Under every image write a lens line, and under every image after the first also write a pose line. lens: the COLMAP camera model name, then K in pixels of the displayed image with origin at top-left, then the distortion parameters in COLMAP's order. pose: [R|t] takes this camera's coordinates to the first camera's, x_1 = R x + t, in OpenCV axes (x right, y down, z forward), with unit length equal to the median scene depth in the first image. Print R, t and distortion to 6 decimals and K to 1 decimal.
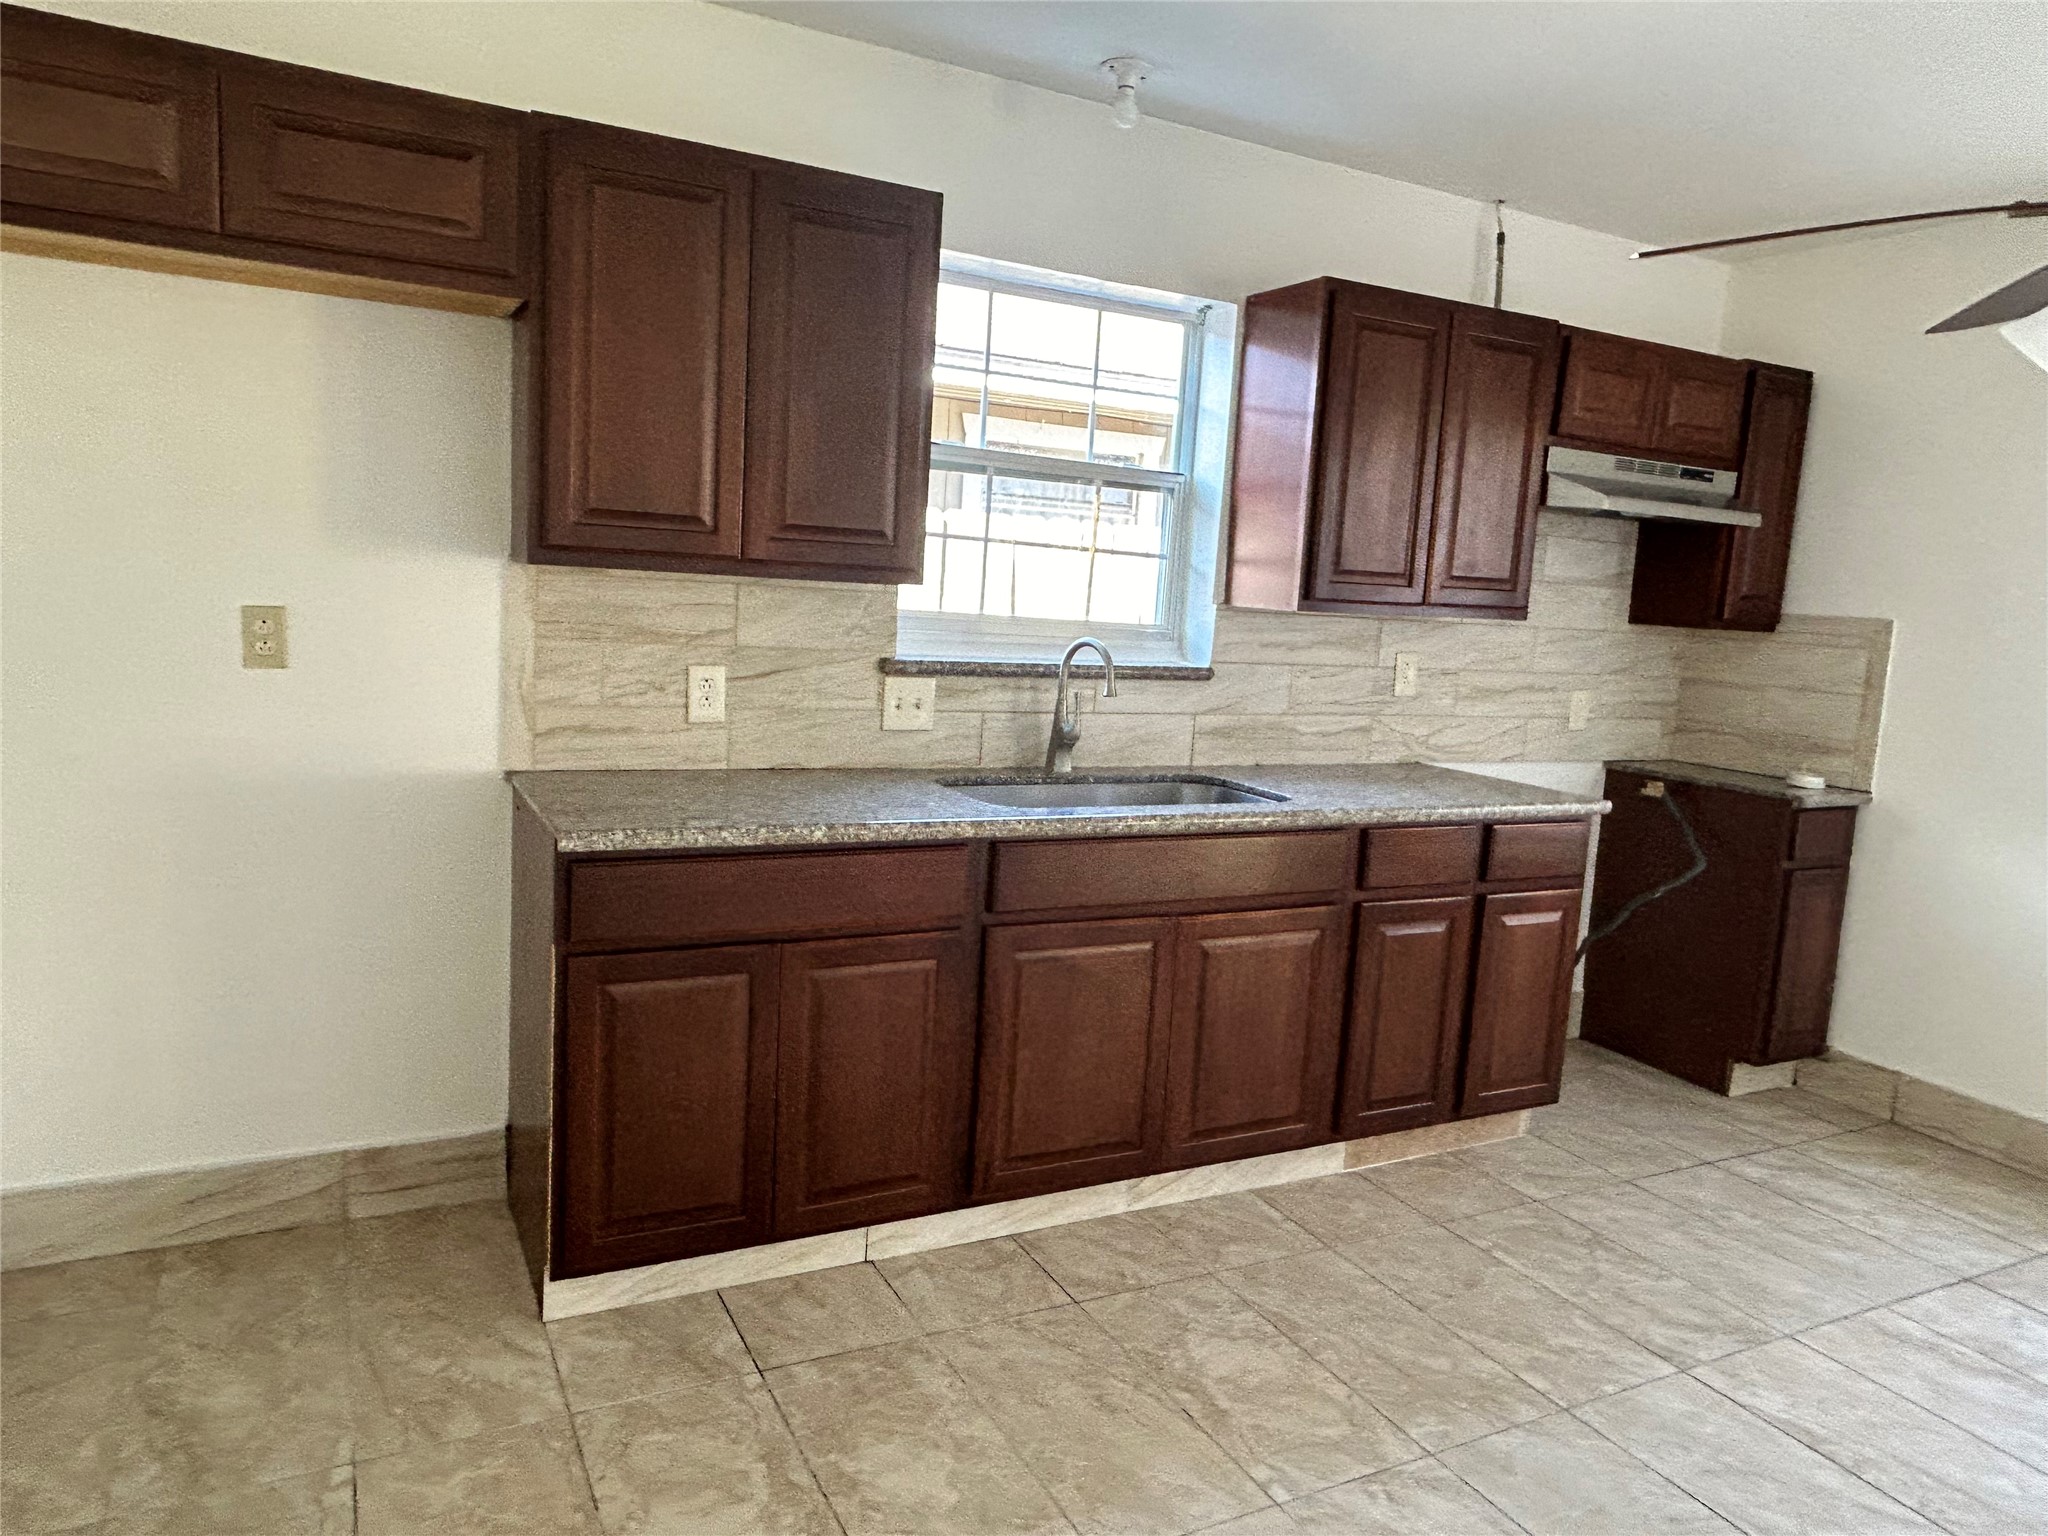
lens RADIAL K [[1320.2, 0, 1024.0], [0, 1320.2, 768.0], [0, 0, 1]] dist [-0.003367, -0.000389]
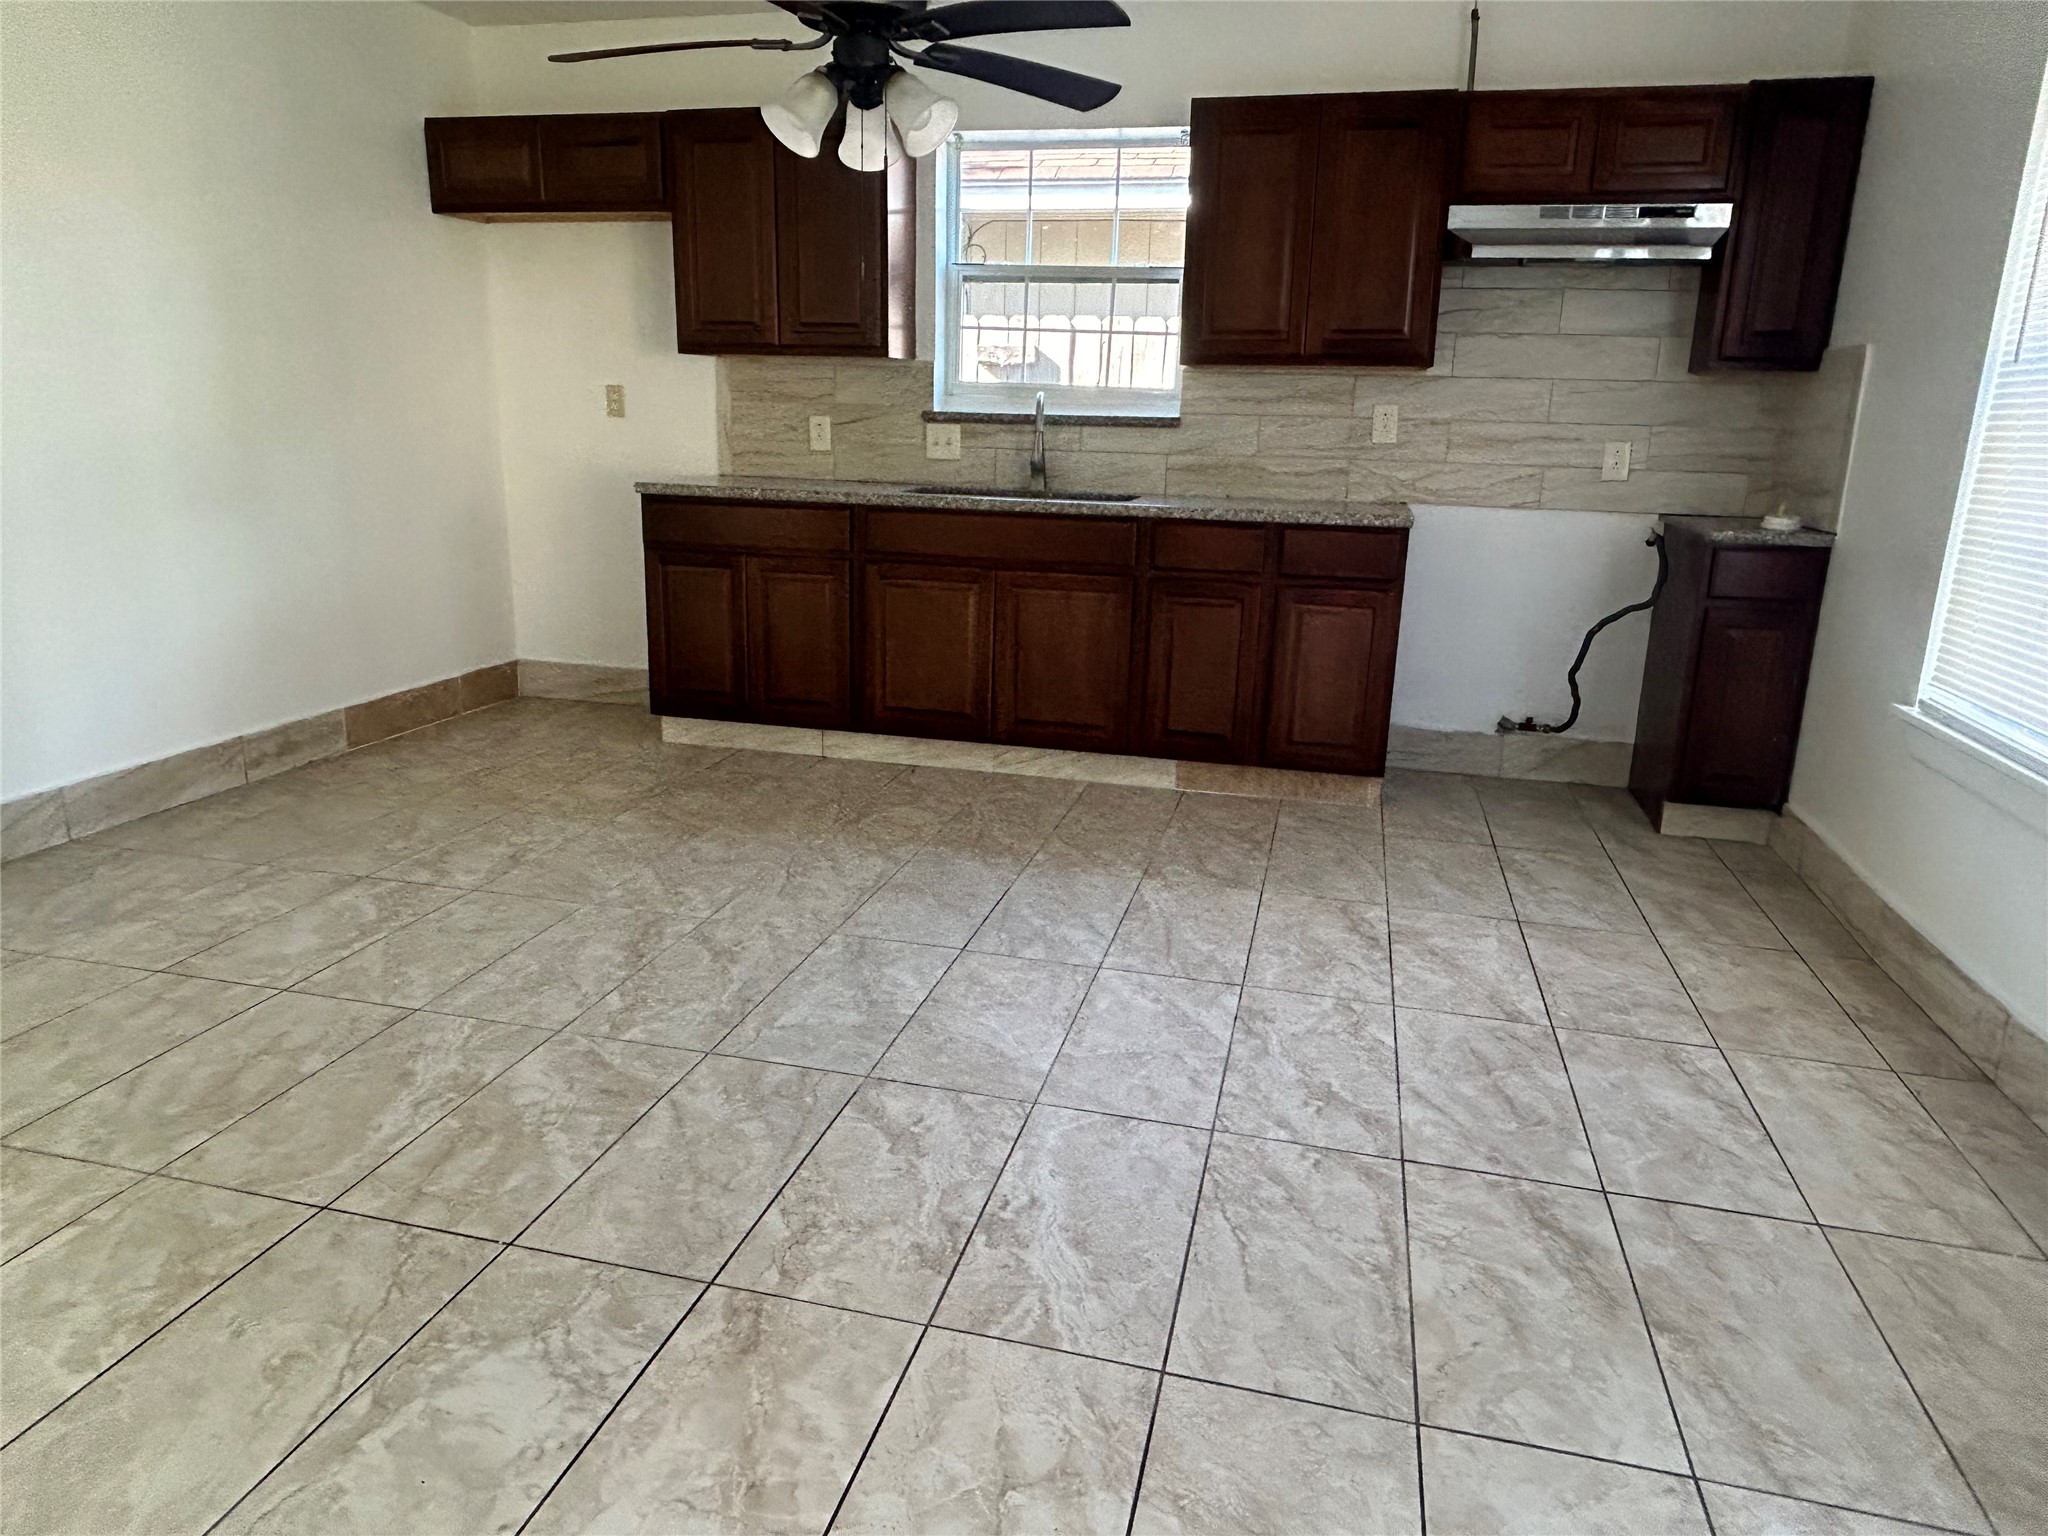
lens RADIAL K [[1307.8, 0, 1024.0], [0, 1307.8, 768.0], [0, 0, 1]] dist [0.008949, -0.016481]
pose [[0.762426, 0.132120, -0.633444, 0.991240], [-0.069062, 0.989957, 0.123354, 0.132349], [0.643379, -0.050301, 0.763893, -0.126852]]
